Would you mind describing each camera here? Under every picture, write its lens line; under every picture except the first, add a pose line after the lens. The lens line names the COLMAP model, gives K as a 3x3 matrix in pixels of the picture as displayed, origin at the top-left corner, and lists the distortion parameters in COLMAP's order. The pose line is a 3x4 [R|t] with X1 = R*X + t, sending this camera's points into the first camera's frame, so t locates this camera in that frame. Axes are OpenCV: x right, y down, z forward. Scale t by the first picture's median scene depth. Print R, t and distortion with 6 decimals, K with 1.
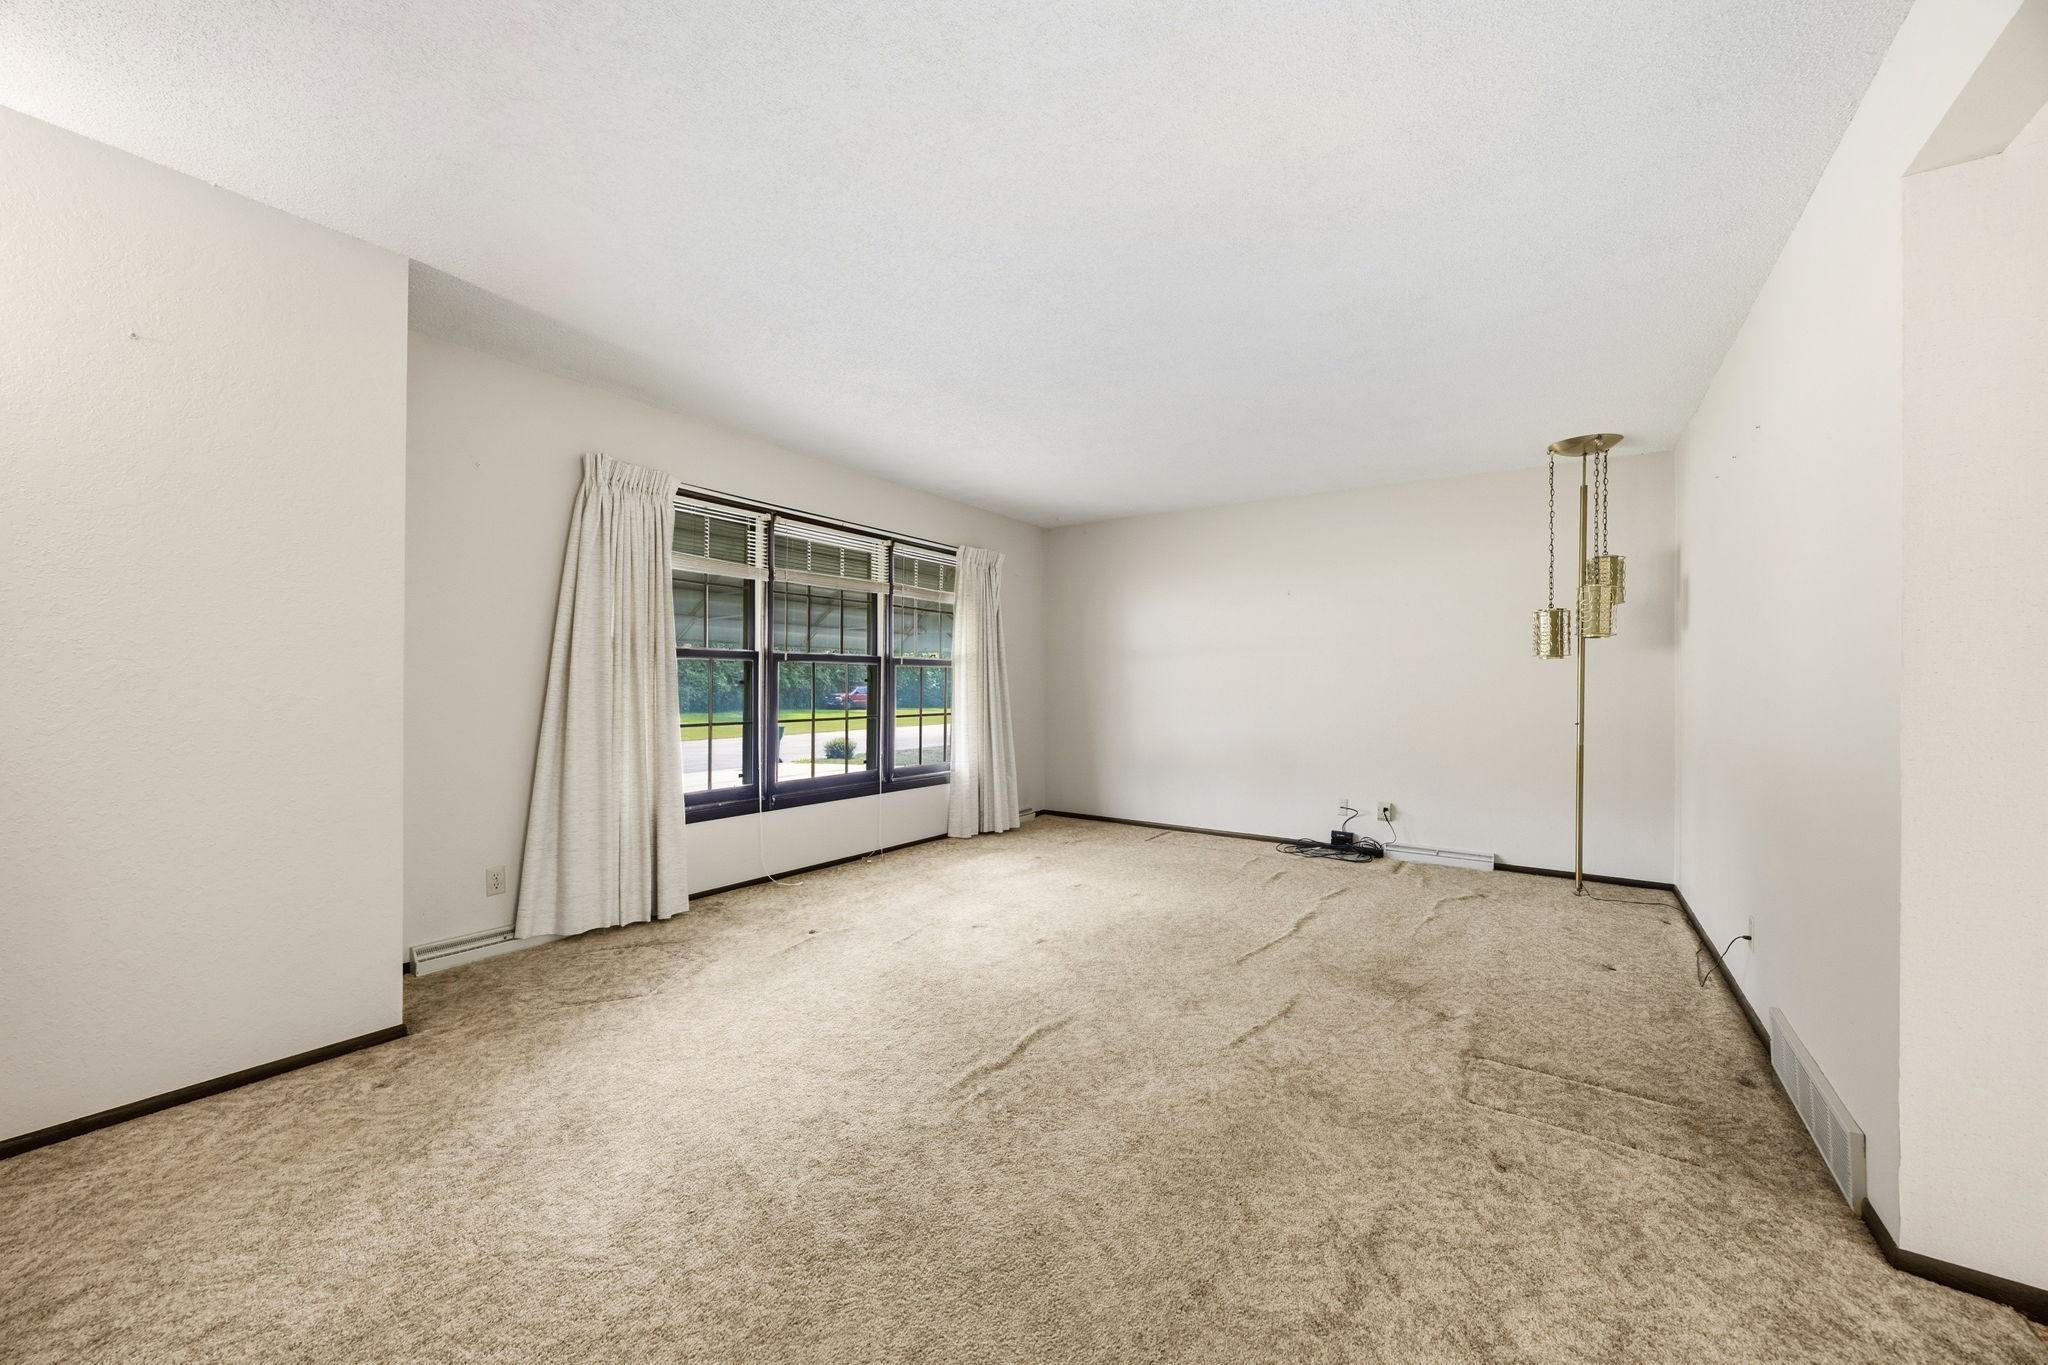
lens RADIAL K [[796.4, 0, 1024.0], [0, 796.4, 682.5], [0, 0, 1]] dist [0.013393, -0.000066]
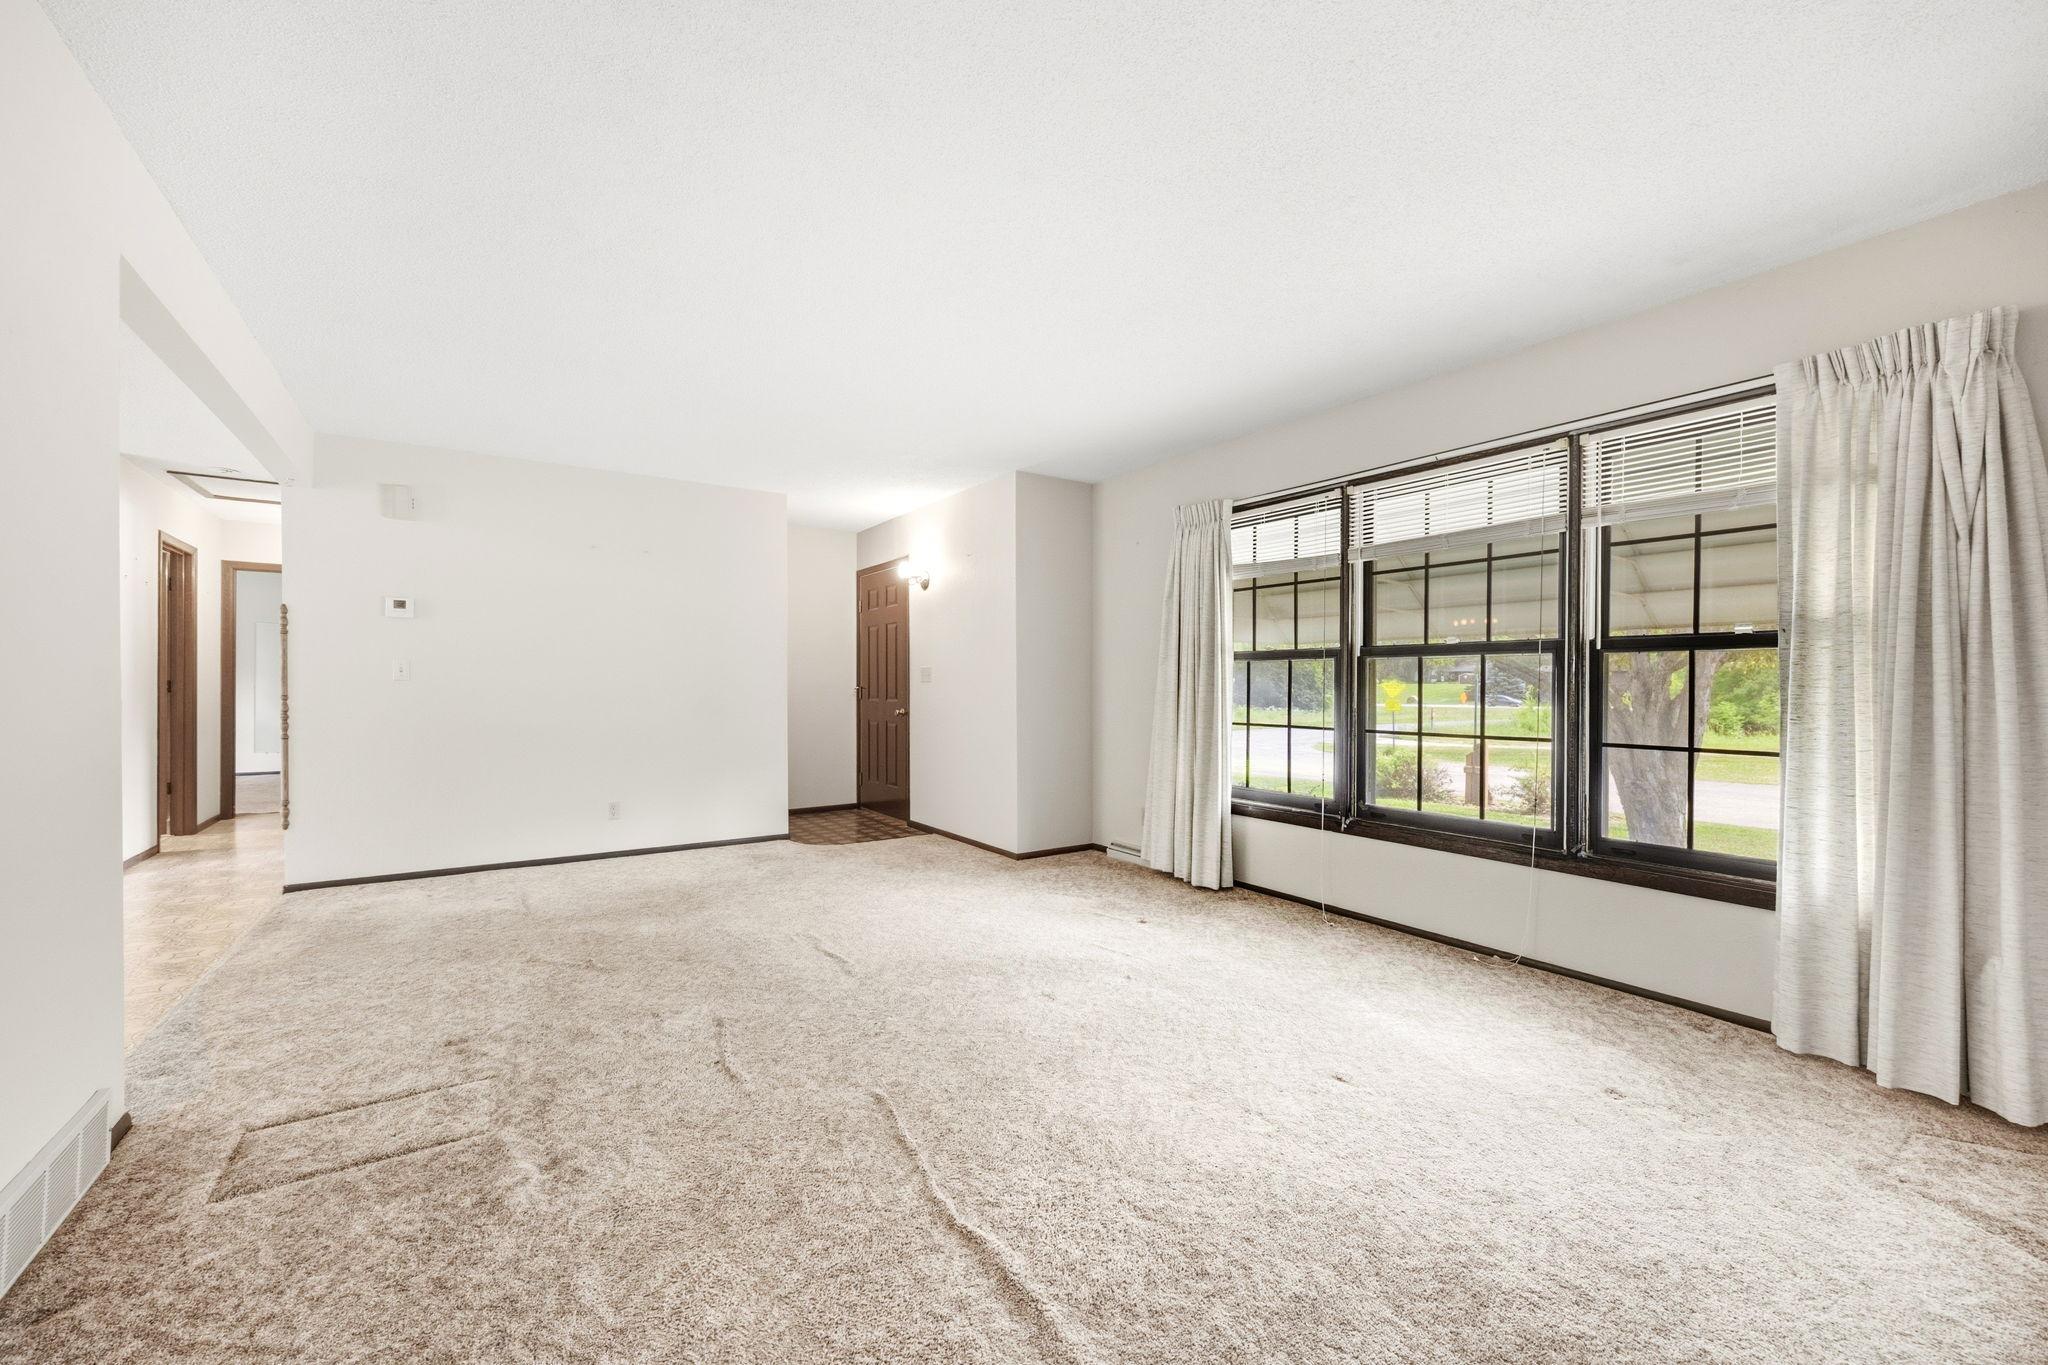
lens RADIAL K [[796.4, 0, 1024.0], [0, 796.4, 682.5], [0, 0, 1]] dist [0.013393, -0.000066]
pose [[-0.380778, -0.028566, -0.924225, 0.627257], [-0.012918, 0.999589, -0.025573, 0.024218], [0.924576, 0.002202, -0.380991, 1.025851]]
